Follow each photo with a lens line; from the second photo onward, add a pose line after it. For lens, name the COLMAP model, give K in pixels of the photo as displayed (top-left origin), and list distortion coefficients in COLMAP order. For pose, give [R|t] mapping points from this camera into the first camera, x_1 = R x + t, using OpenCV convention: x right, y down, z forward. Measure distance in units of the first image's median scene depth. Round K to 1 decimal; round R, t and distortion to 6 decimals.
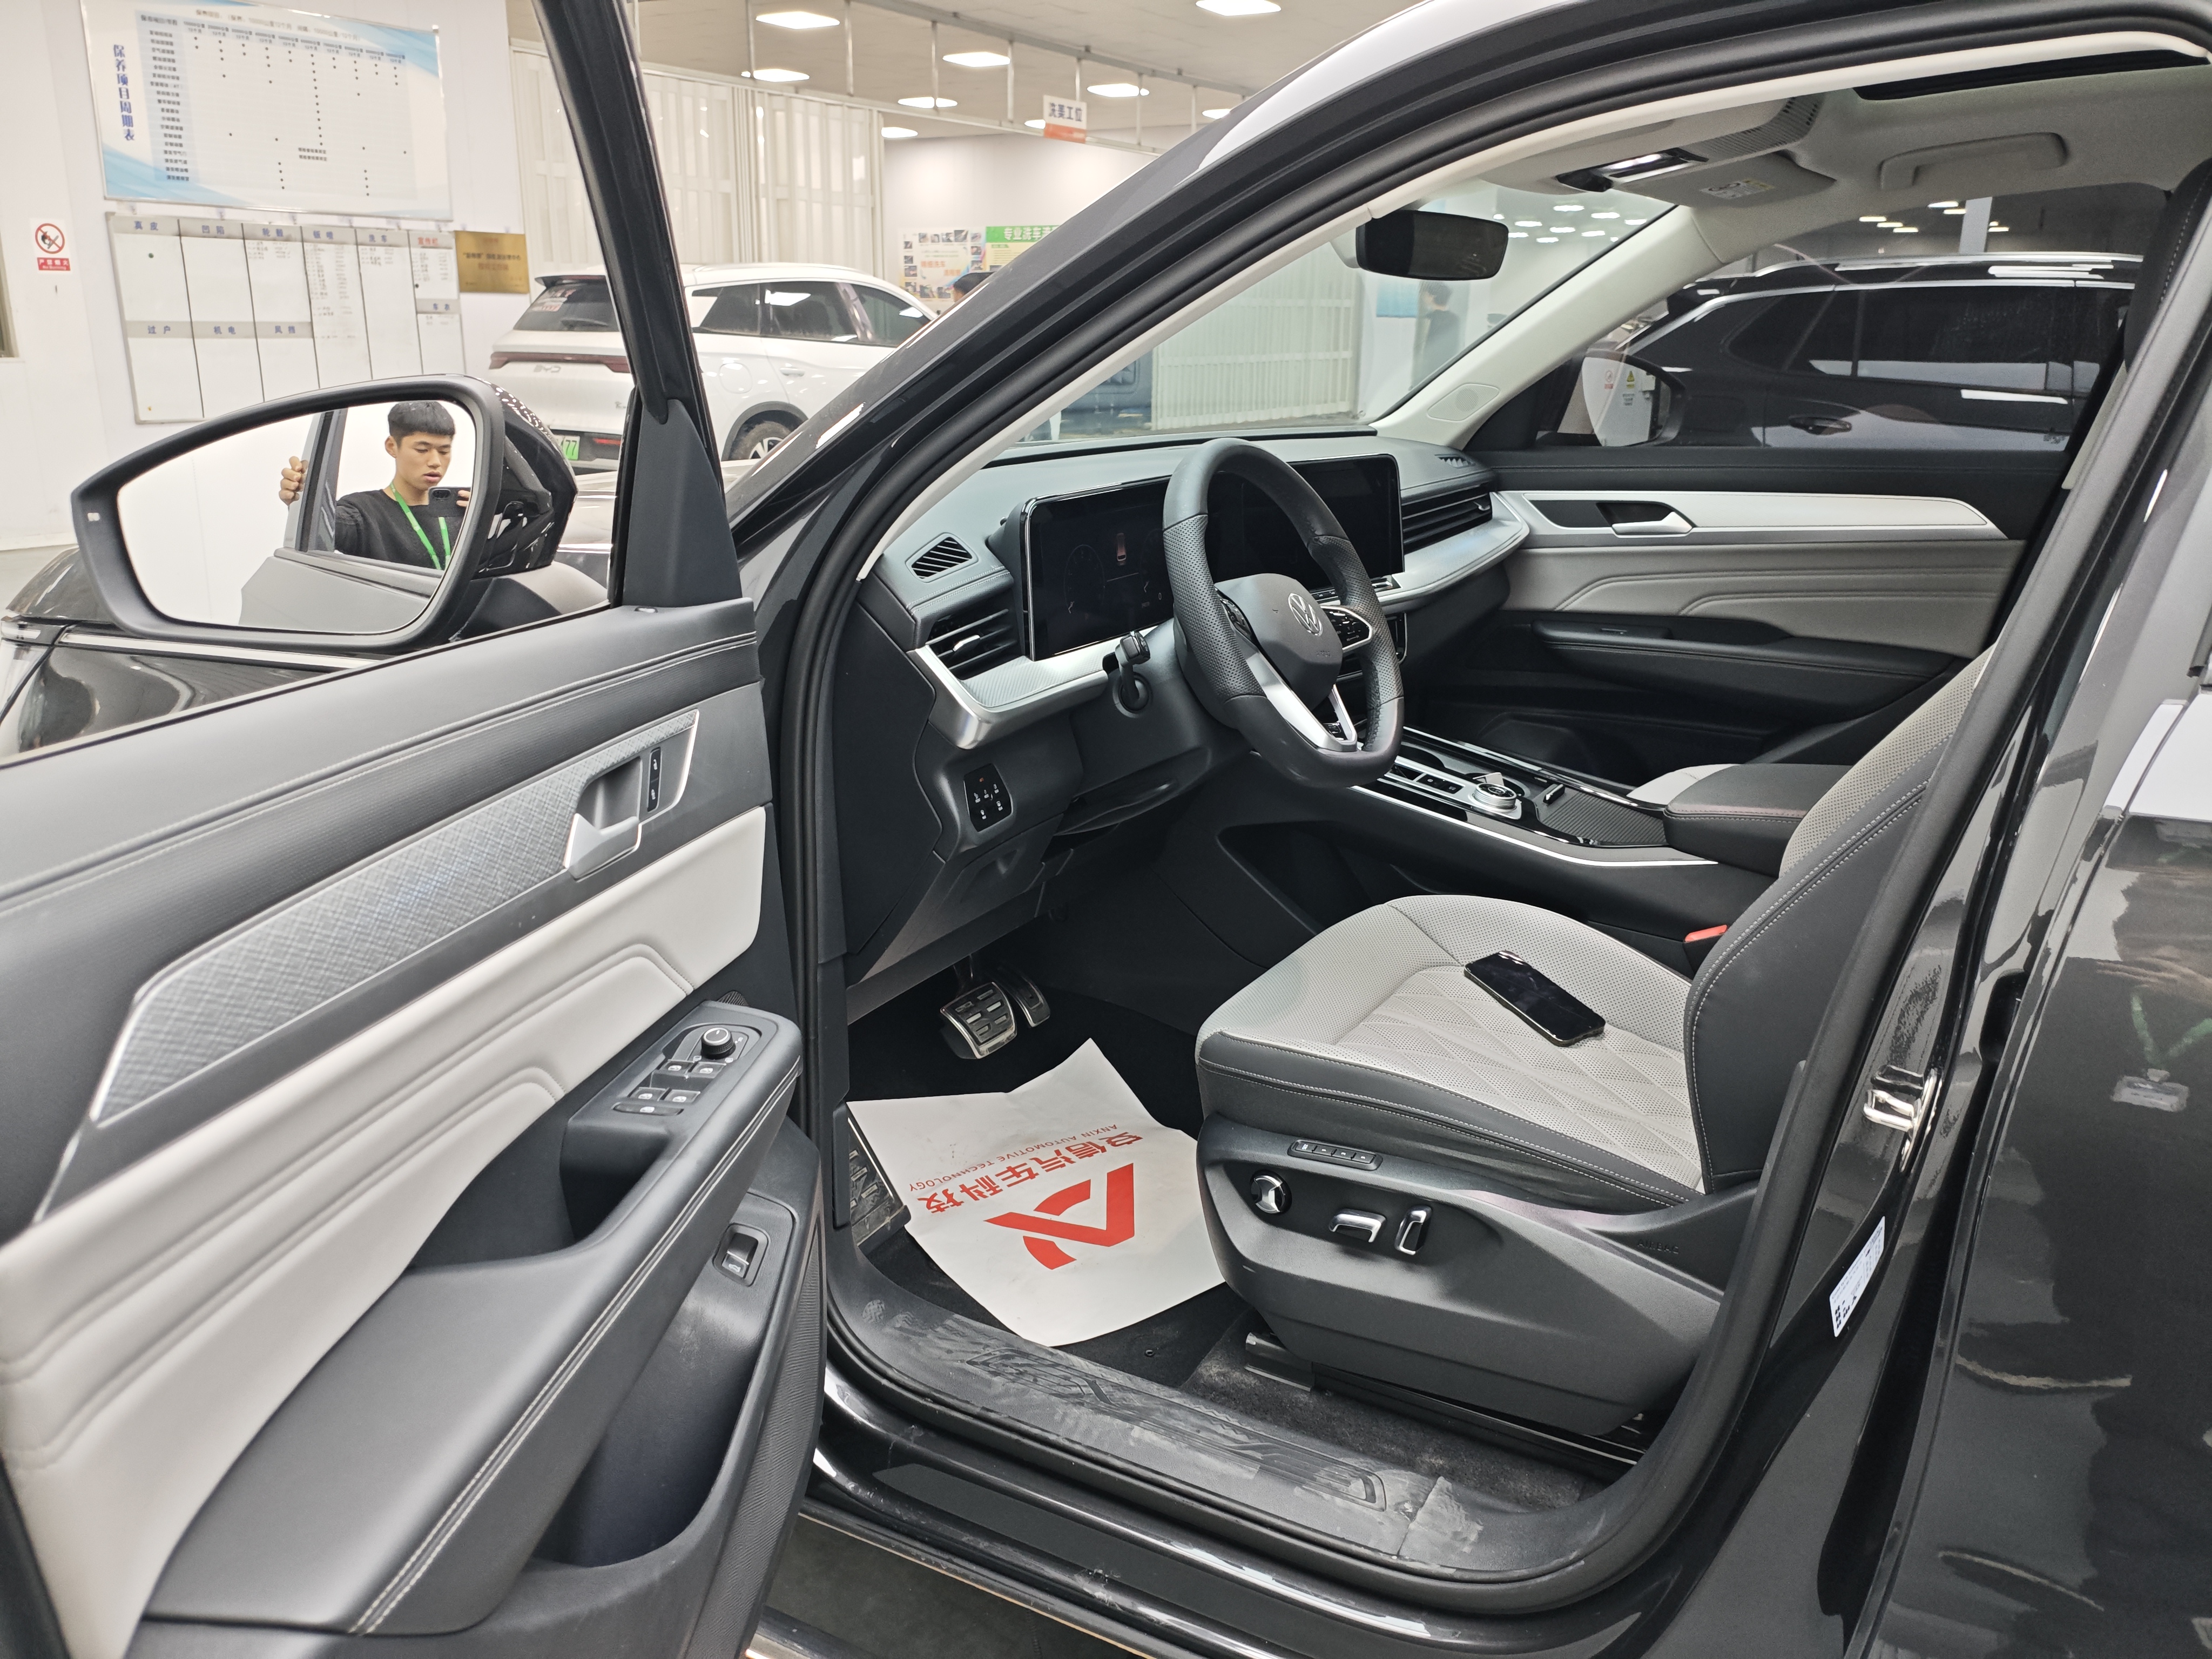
lens RADIAL K [[1707.4, 0, 1106.0], [0, 1707.4, 829.5], [0, 0, 1]] dist [0.008470, -0.013427]
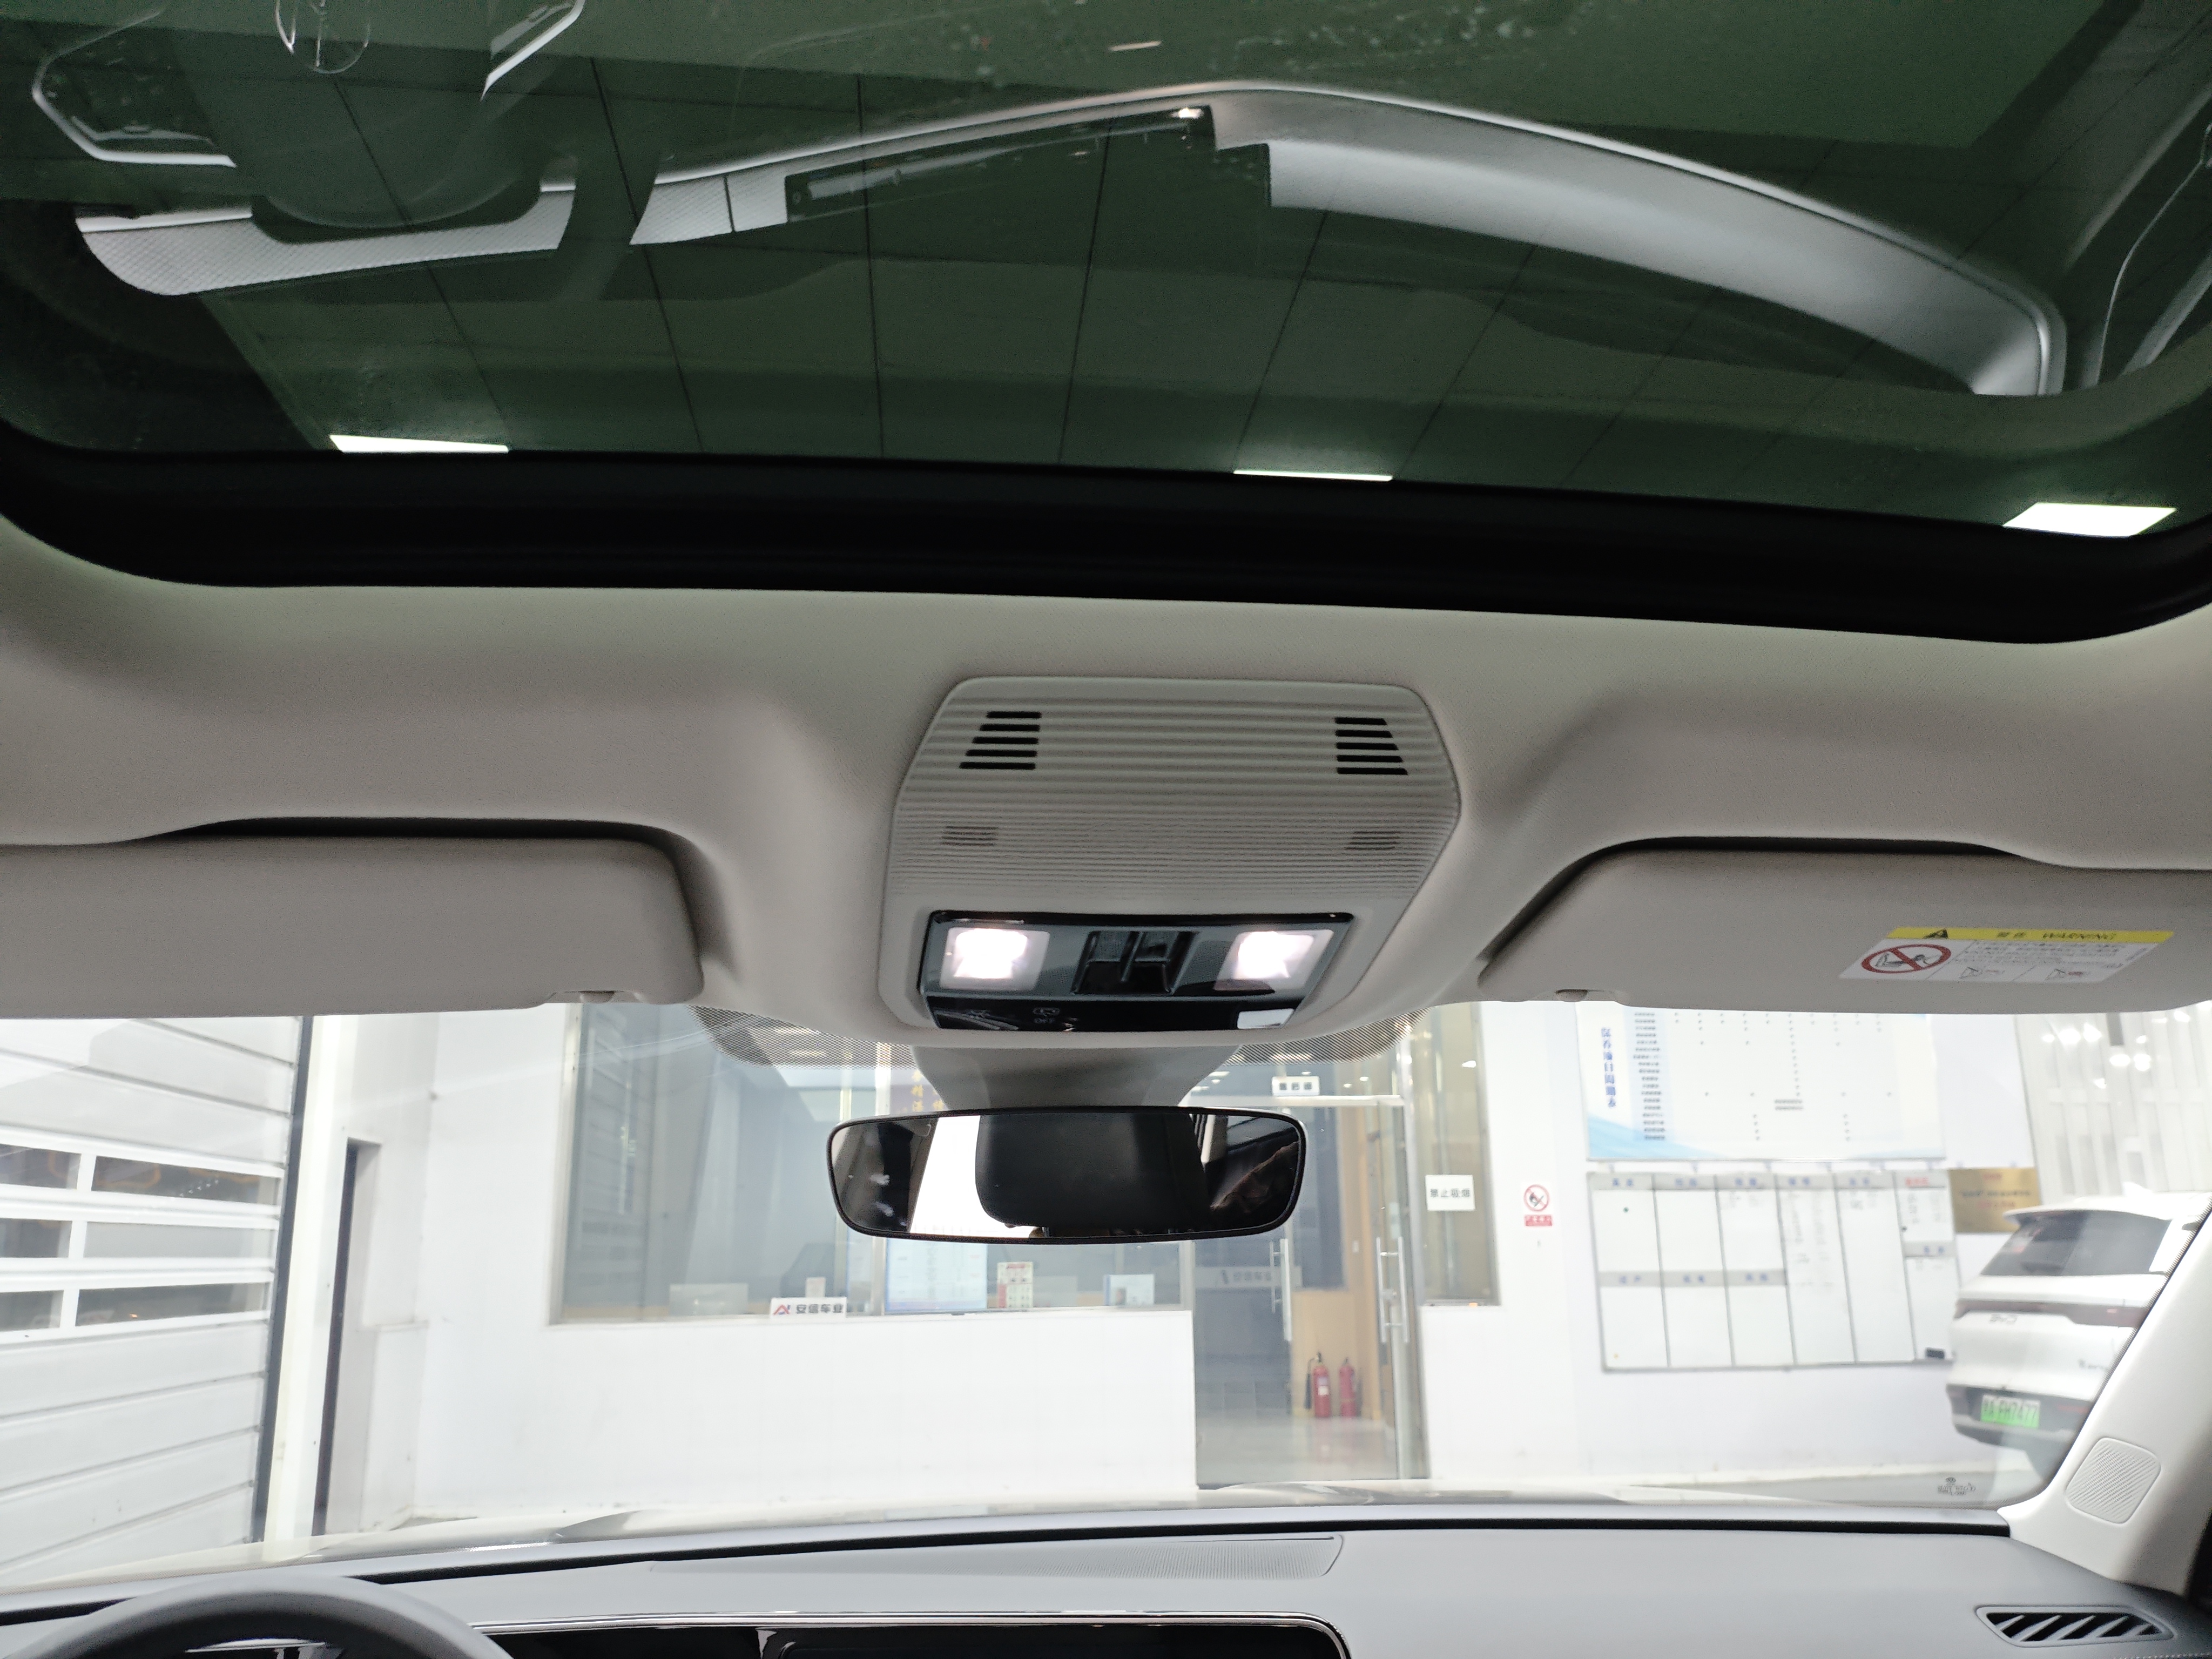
lens RADIAL K [[1700.4, 0, 1142.3], [0, 1700.4, 824.1], [0, 0, 1]] dist [0.027171, -0.051613]
pose [[0.622447, -0.211803, -0.753458, 0.099020], [-0.205704, 0.884570, -0.418596, -0.040681], [0.755146, 0.415543, 0.507029, 0.131025]]
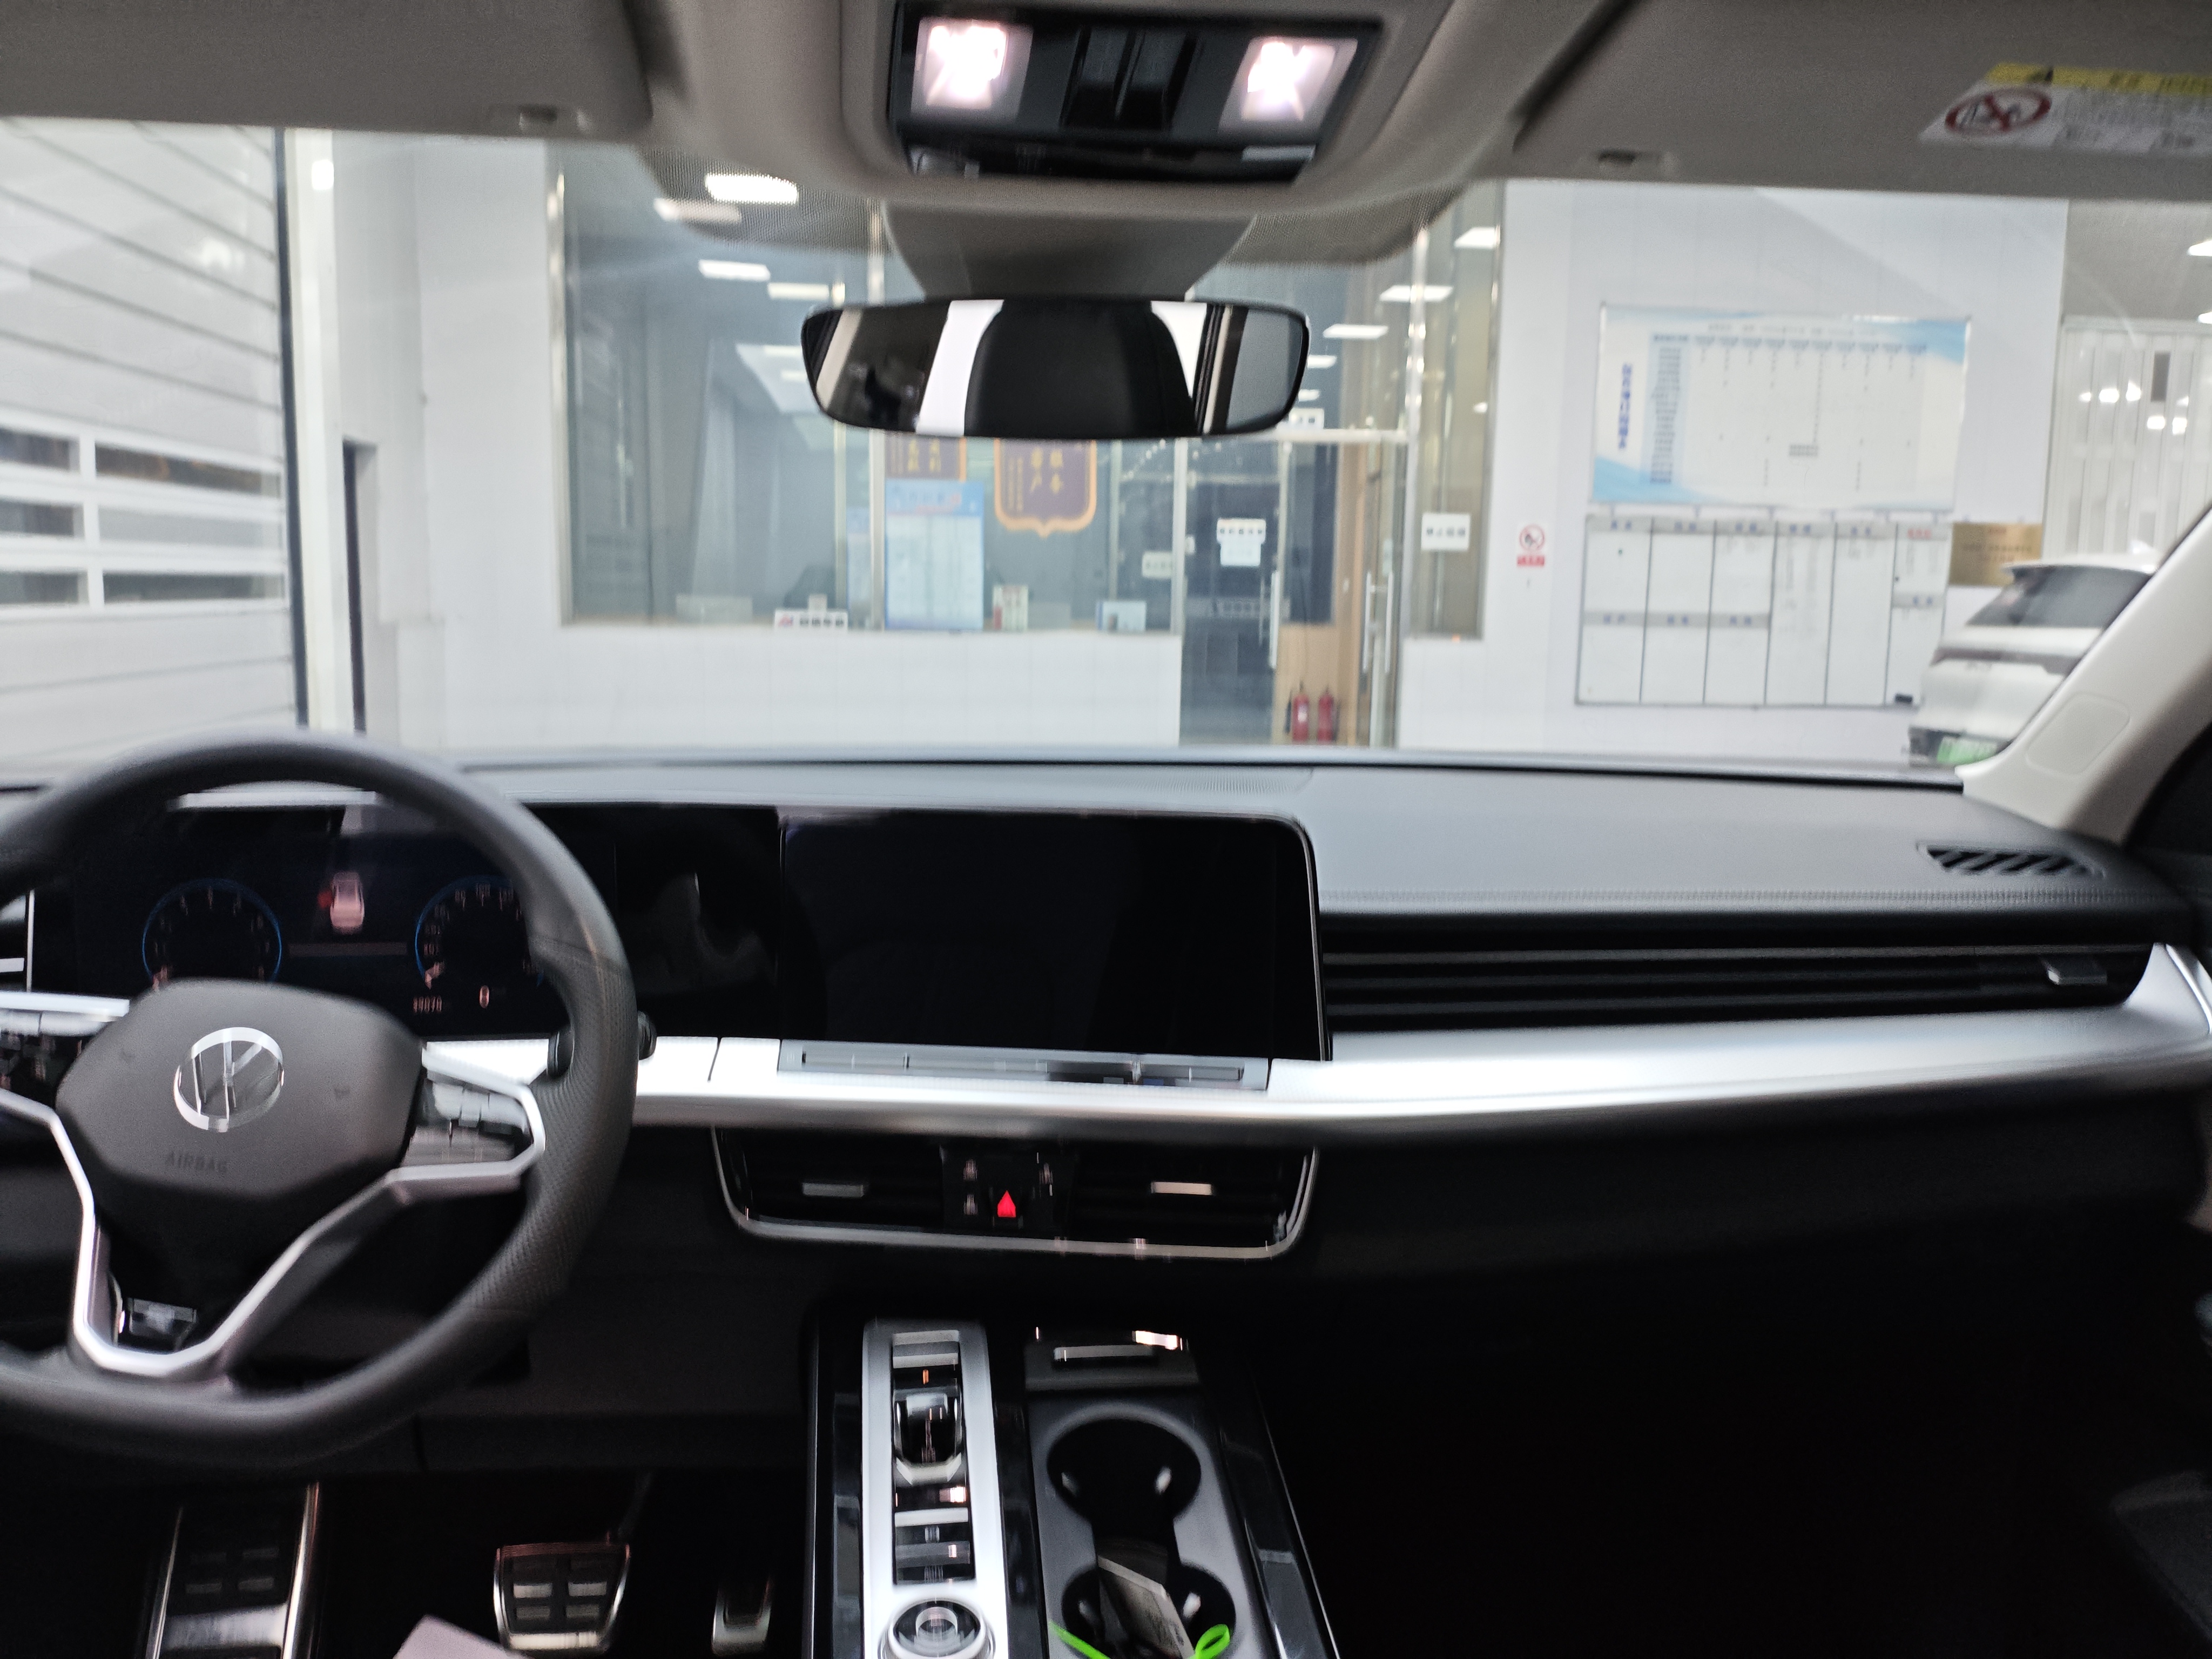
lens RADIAL K [[1700.1, 0, 1099.8], [0, 1700.1, 827.6], [0, 0, 1]] dist [0.052349, -0.113720]
pose [[0.606028, 0.107874, -0.788094, 0.096550], [-0.239942, 0.969403, -0.051819, -0.035482], [0.758391, 0.220500, 0.613369, 0.135157]]
